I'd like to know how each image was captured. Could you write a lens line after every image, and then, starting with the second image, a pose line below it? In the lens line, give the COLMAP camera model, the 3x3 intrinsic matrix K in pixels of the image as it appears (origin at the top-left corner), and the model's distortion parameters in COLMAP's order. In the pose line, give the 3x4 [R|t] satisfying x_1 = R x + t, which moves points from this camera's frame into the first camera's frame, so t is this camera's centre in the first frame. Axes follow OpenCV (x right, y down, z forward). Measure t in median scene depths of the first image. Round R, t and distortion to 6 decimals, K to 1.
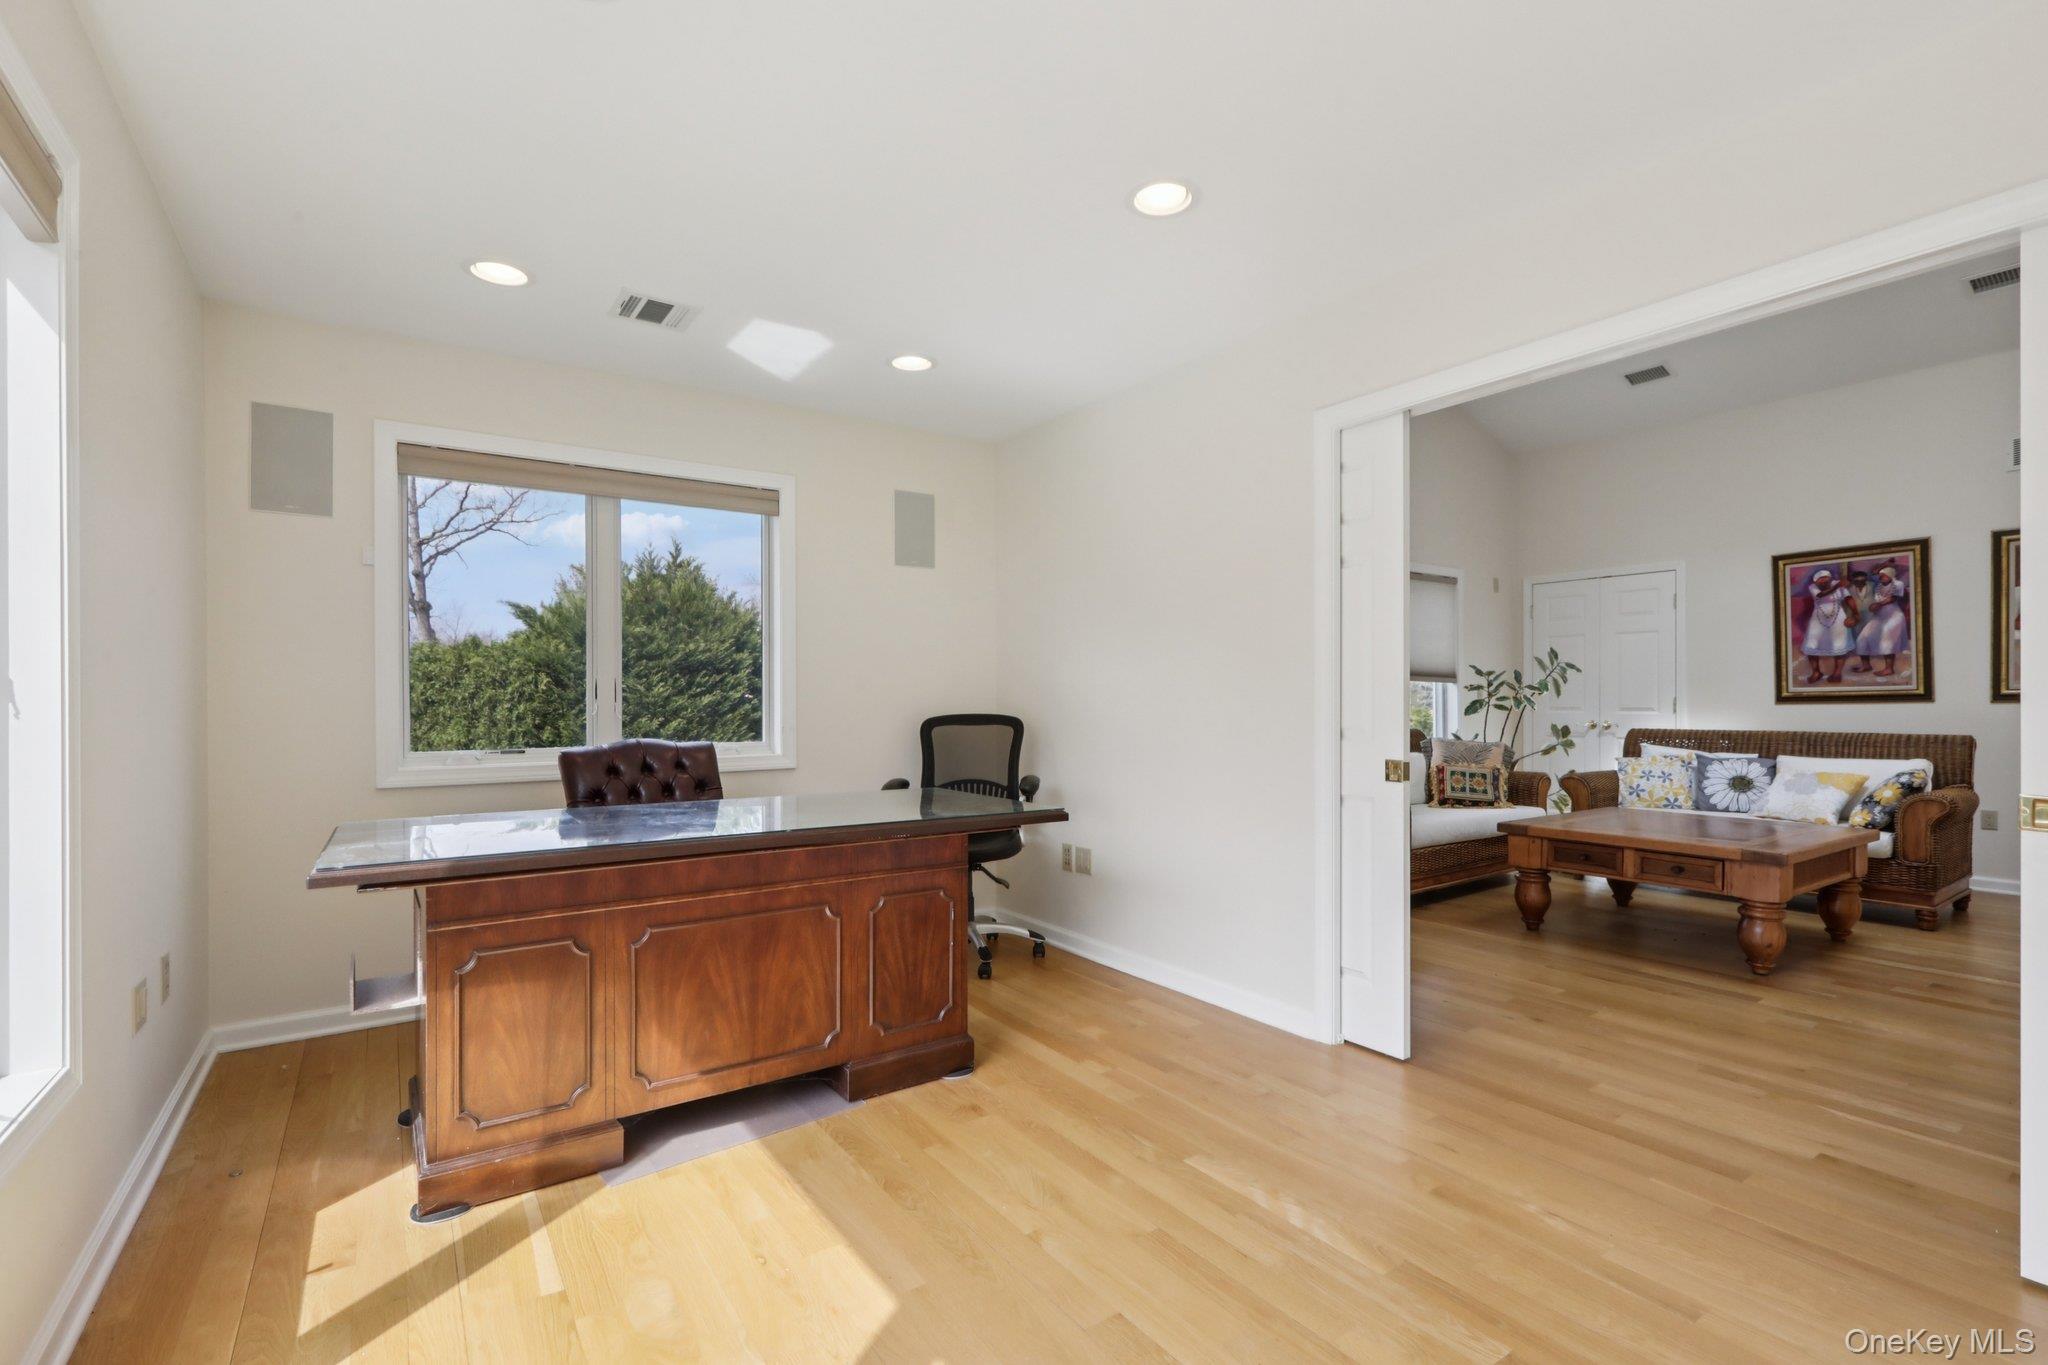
lens RADIAL K [[934.6, 0, 1028.4], [0, 934.6, 704.8], [0, 0, 1]] dist [-0.006060, 0.002136]
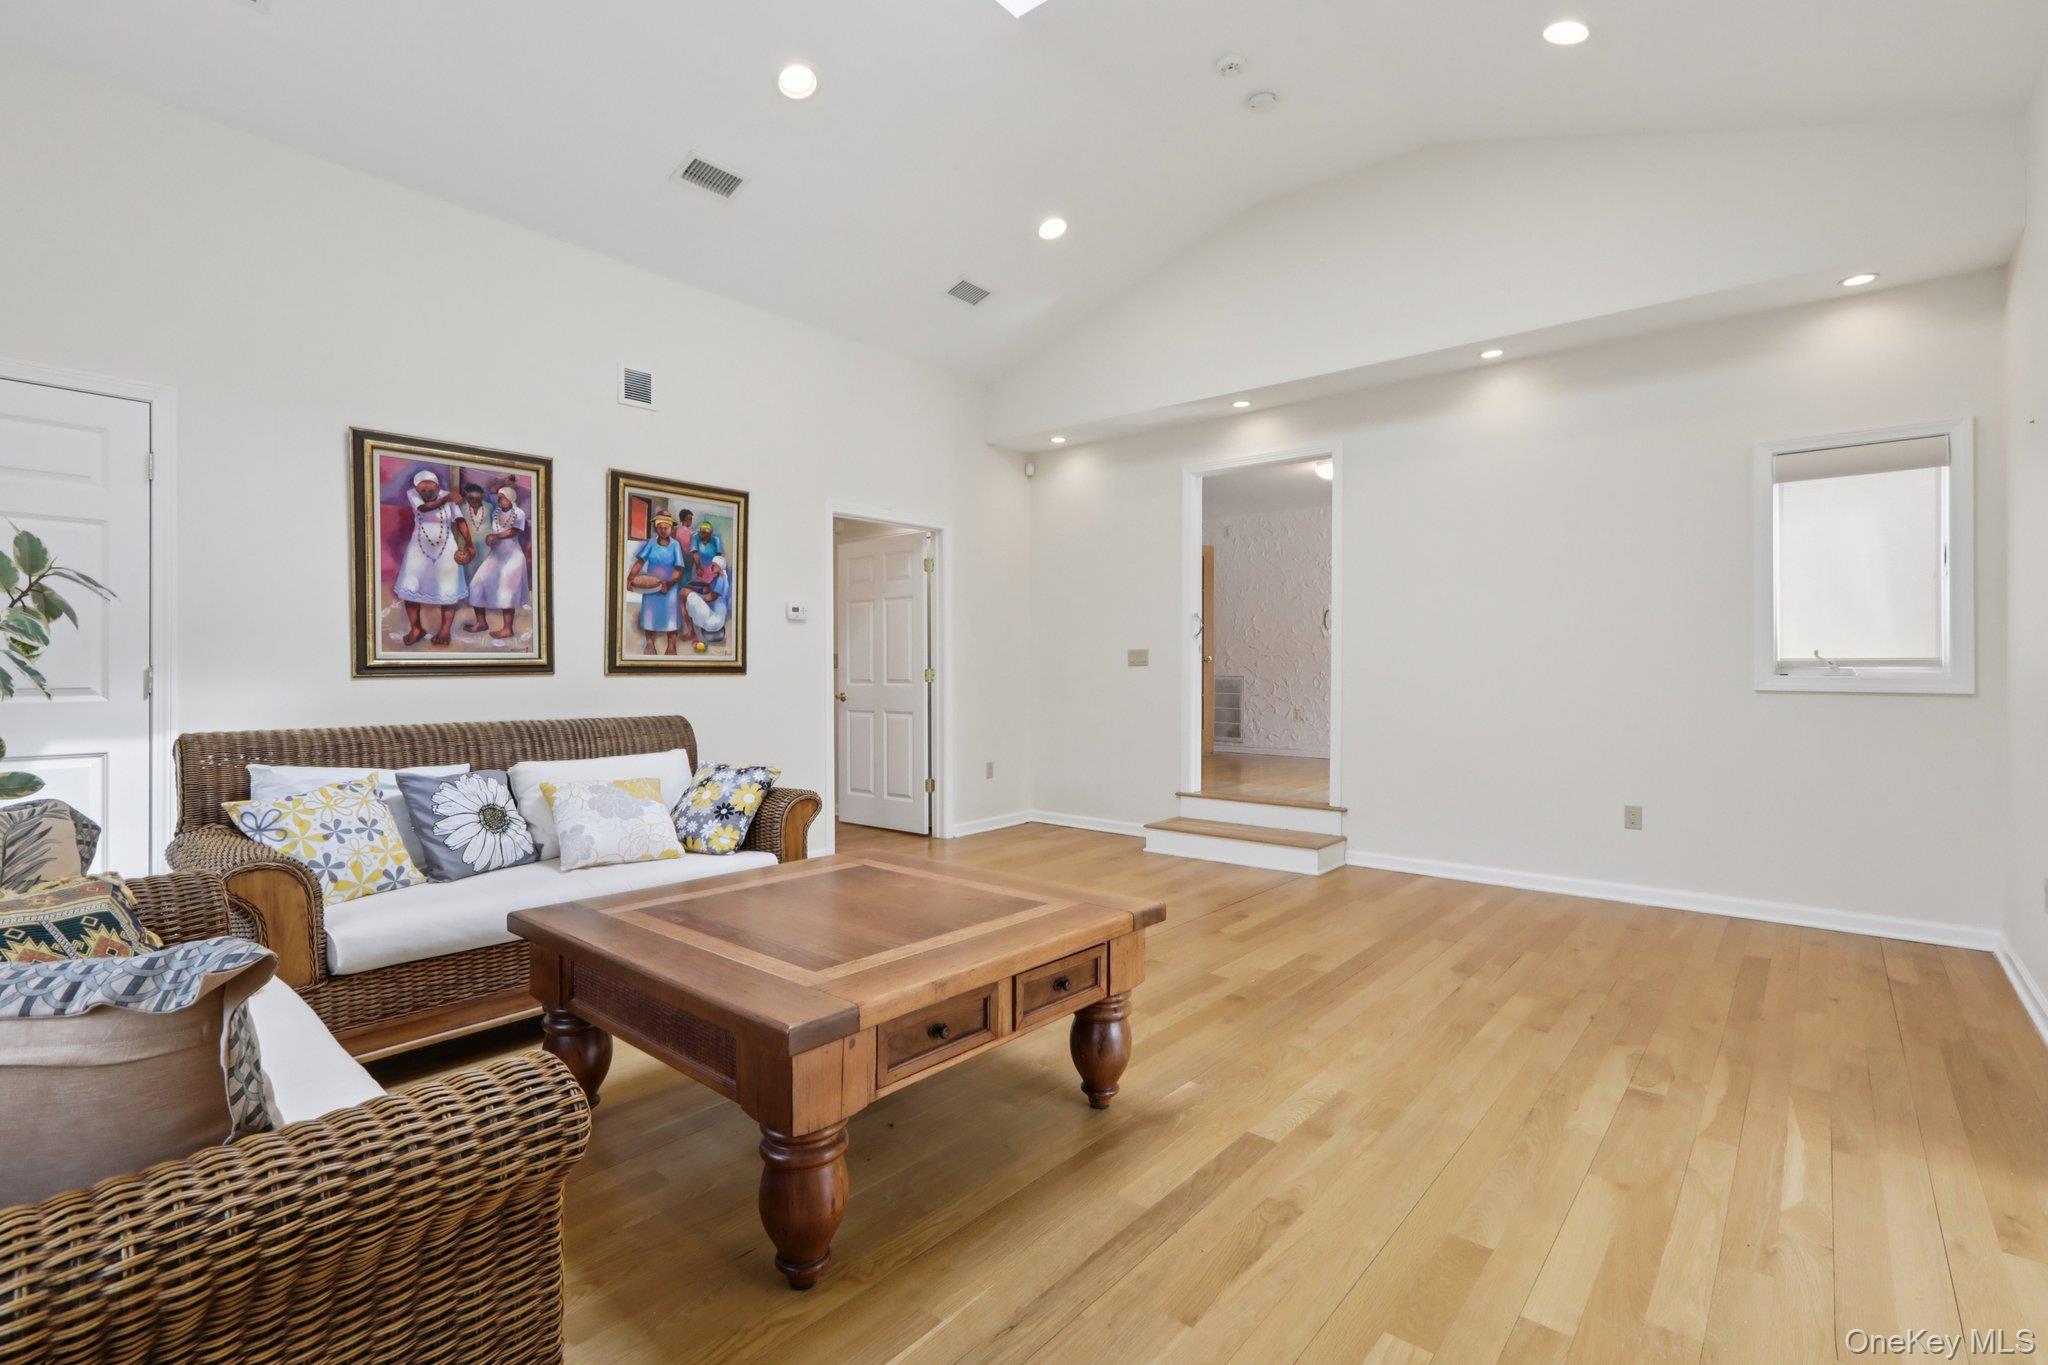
lens RADIAL K [[934.6, 0, 1019.1], [0, 934.6, 680.6], [0, 0, 1]] dist [-0.006060, 0.002136]
pose [[-0.258534, -0.003903, 0.965994, 0.125722], [0.003867, 0.999980, 0.005075, -0.000750], [-0.965994, 0.005047, -0.258514, 0.793315]]
